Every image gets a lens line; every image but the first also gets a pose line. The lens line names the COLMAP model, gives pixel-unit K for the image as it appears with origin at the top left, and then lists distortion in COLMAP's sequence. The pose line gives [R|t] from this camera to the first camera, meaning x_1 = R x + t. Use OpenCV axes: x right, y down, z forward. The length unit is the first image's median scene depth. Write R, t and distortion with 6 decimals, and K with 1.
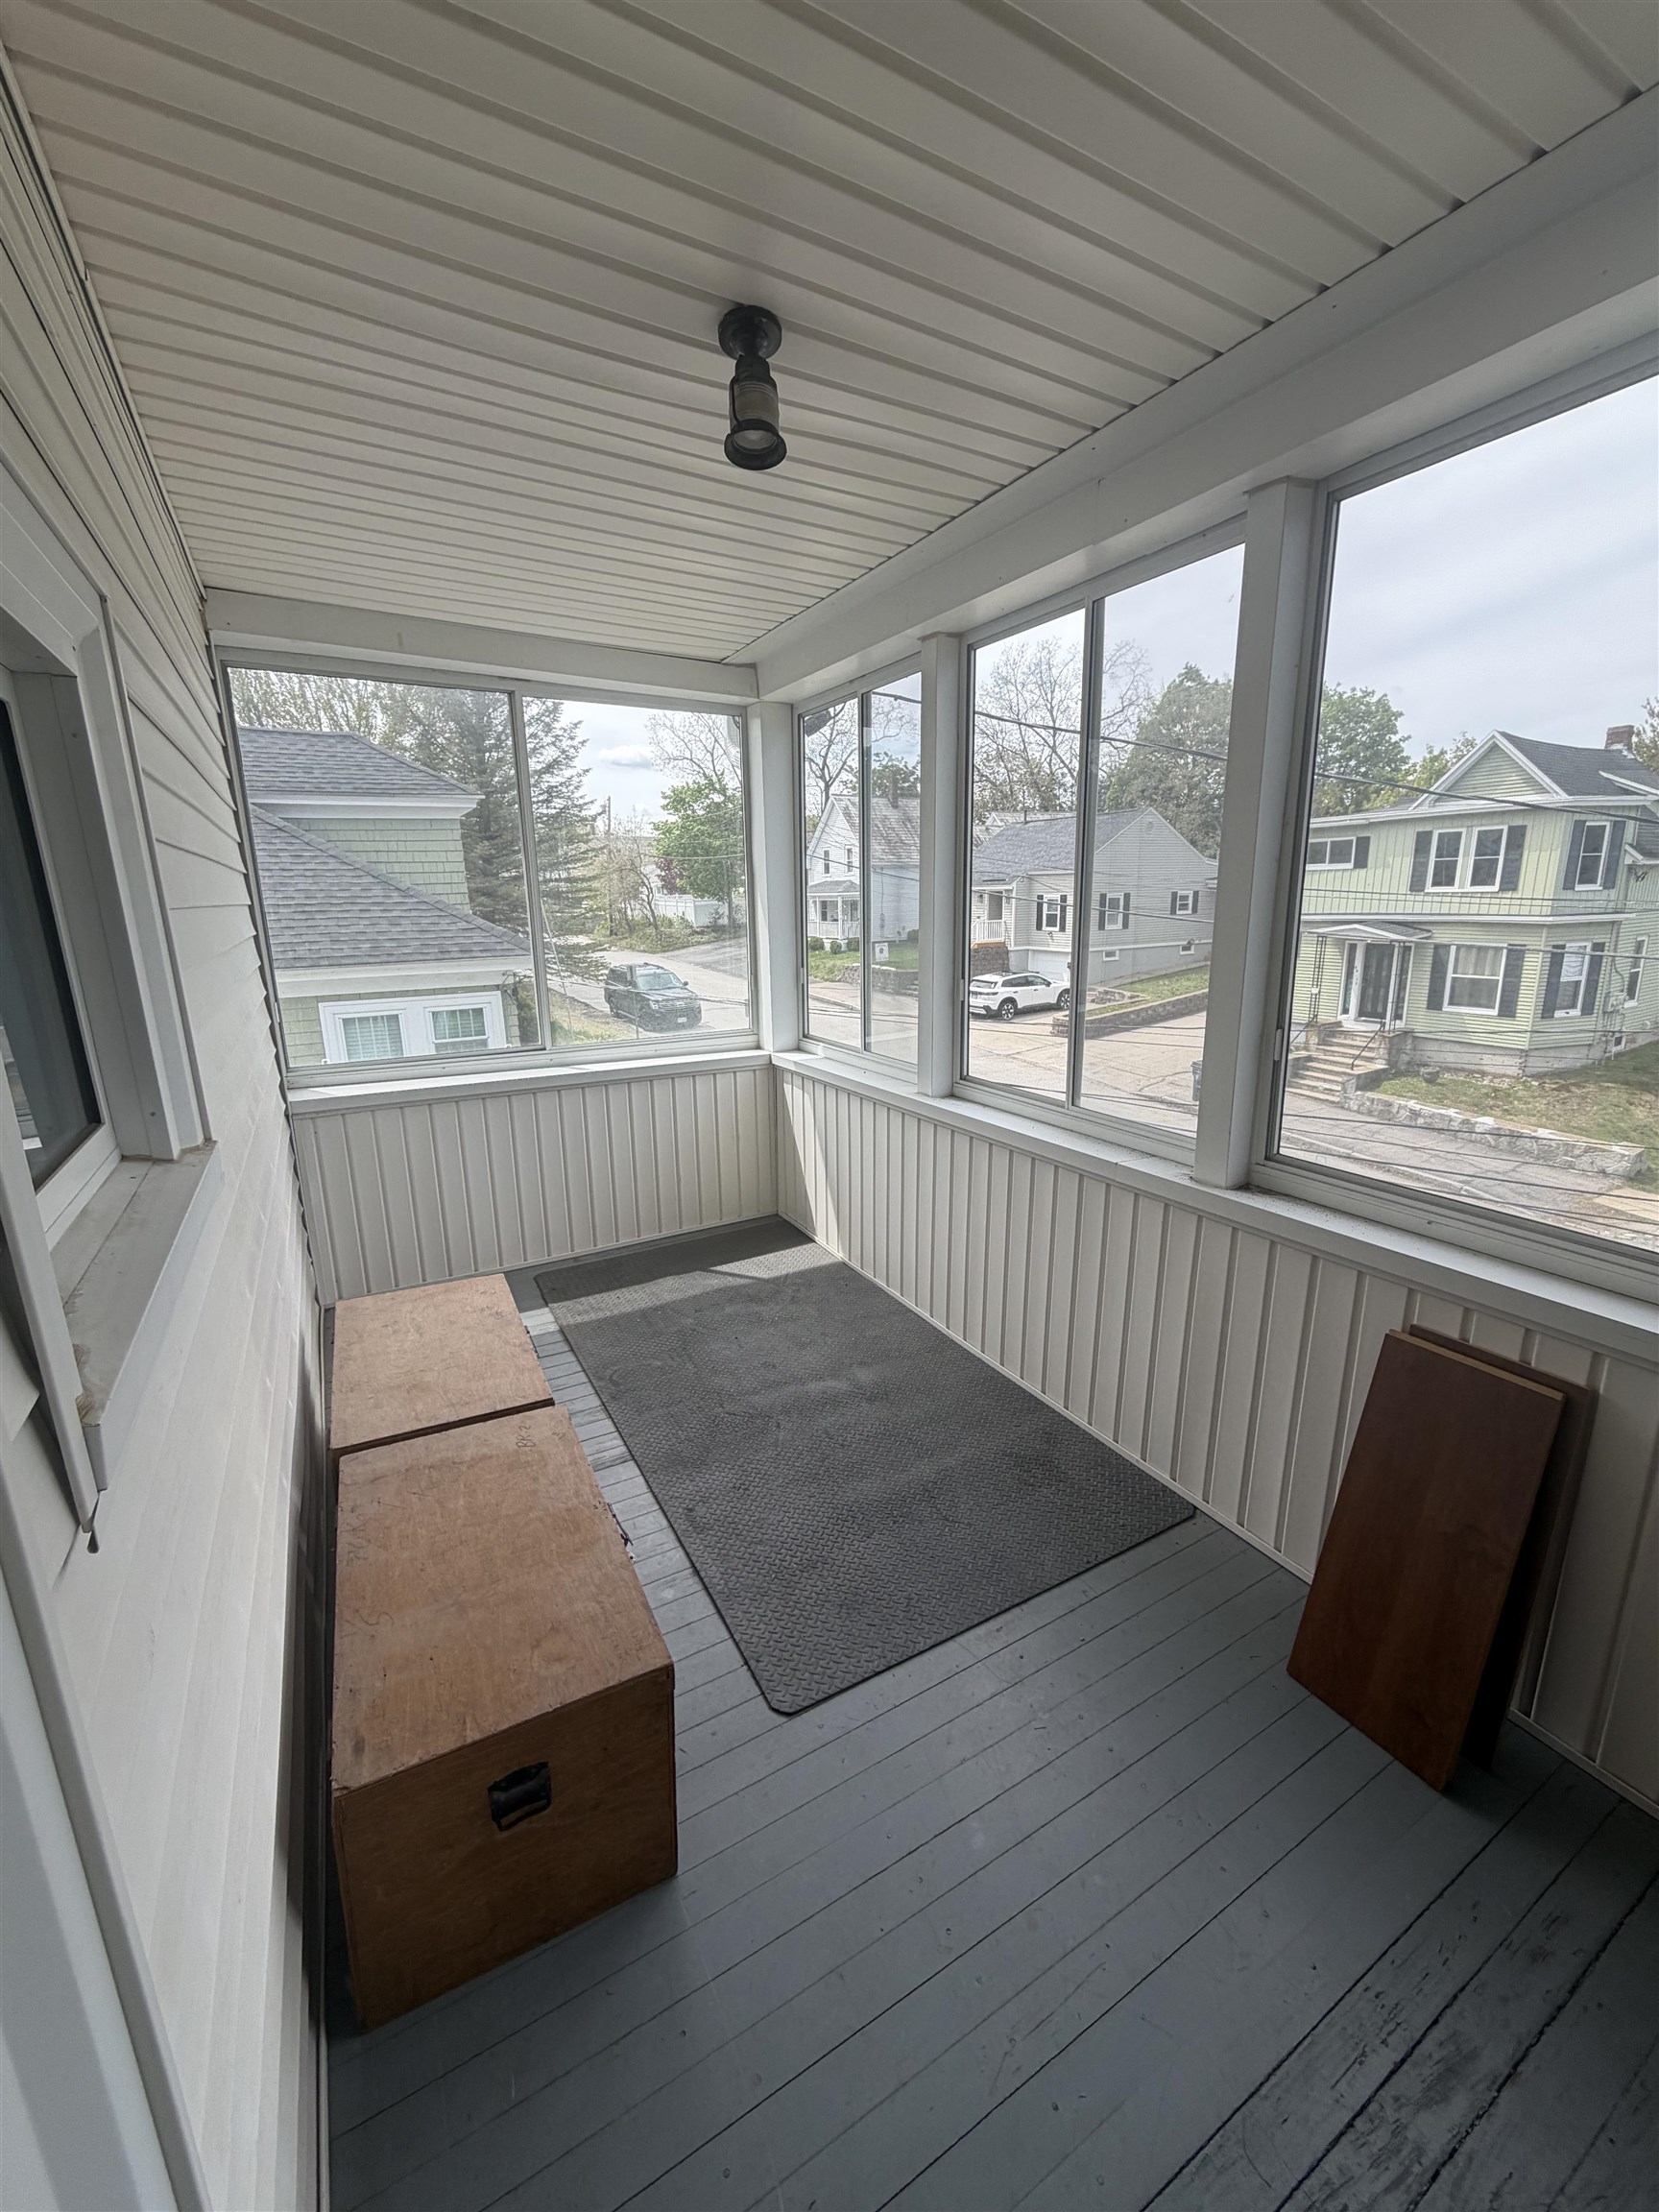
lens RADIAL K [[878.4, 0, 831.1], [0, 878.4, 1108.3], [0, 0, 1]] dist [-0.000170, 0.000049]
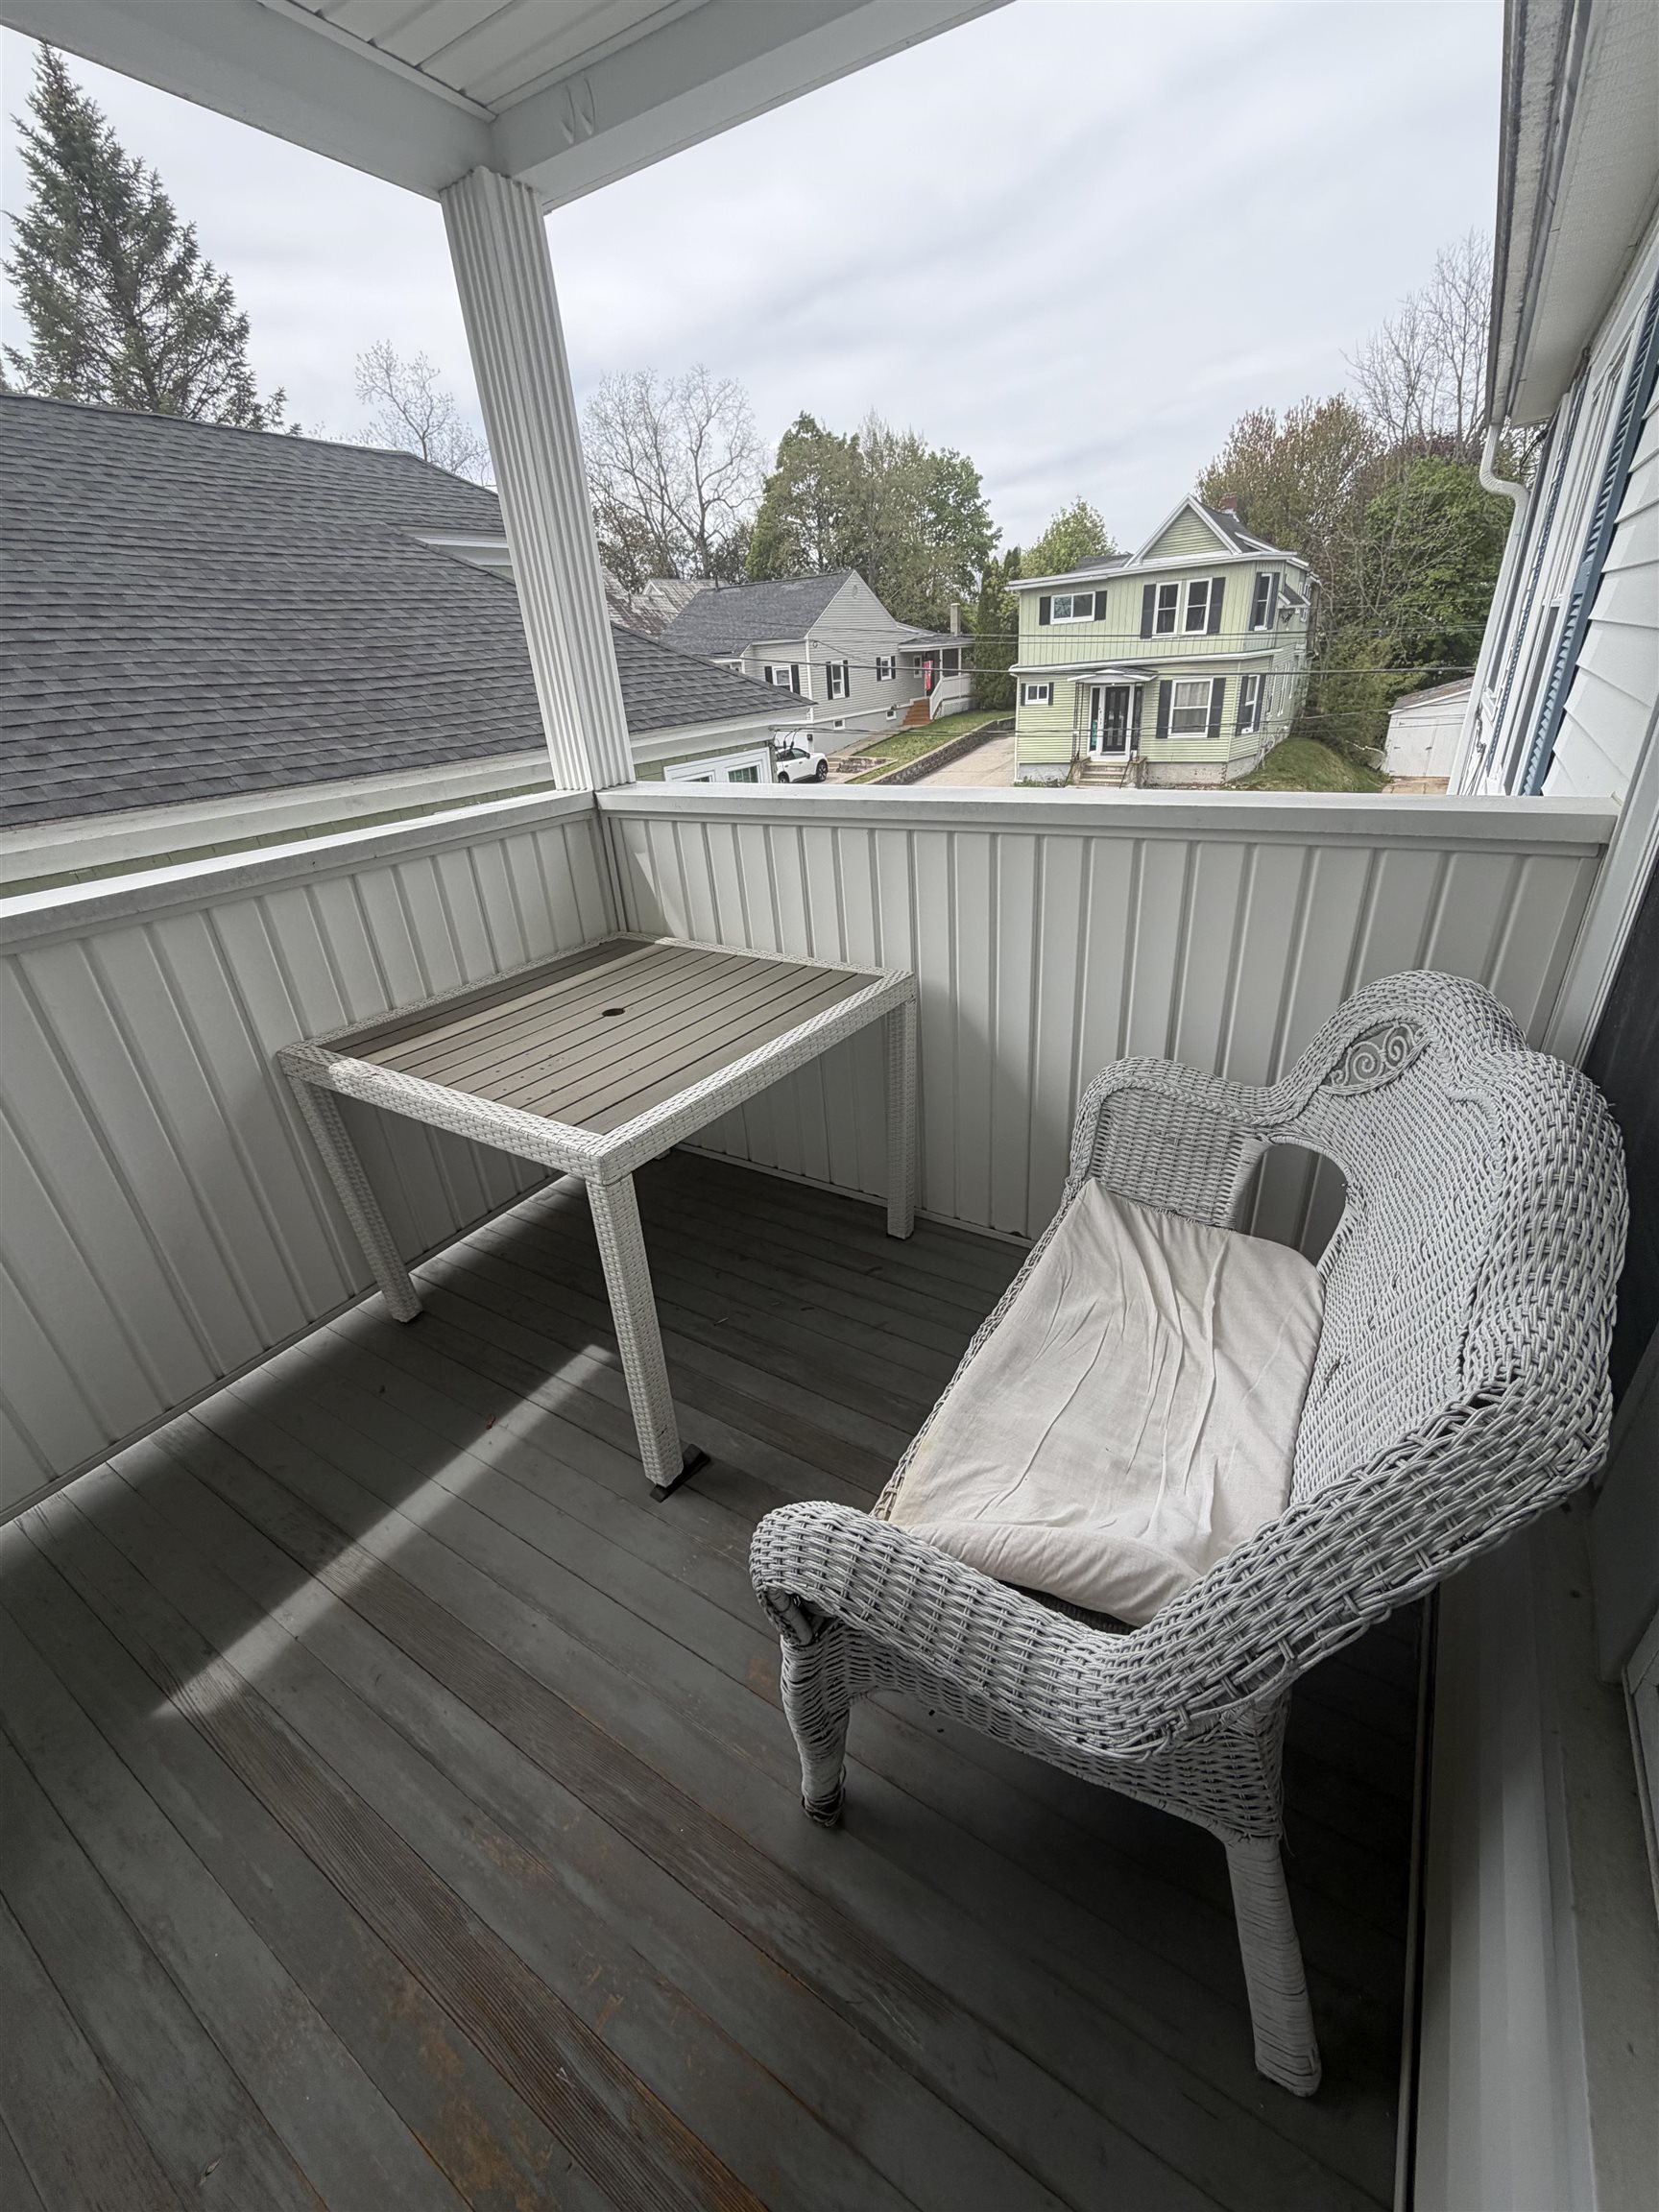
lens RADIAL K [[878.4, 0, 835.2], [0, 878.4, 1102.3], [0, 0, 1]] dist [-0.000170, 0.000049]
pose [[0.881467, -0.248373, 0.401655, -0.370771], [0.161121, 0.957659, 0.238598, 0.013393], [-0.443910, -0.145601, 0.884163, 0.004838]]
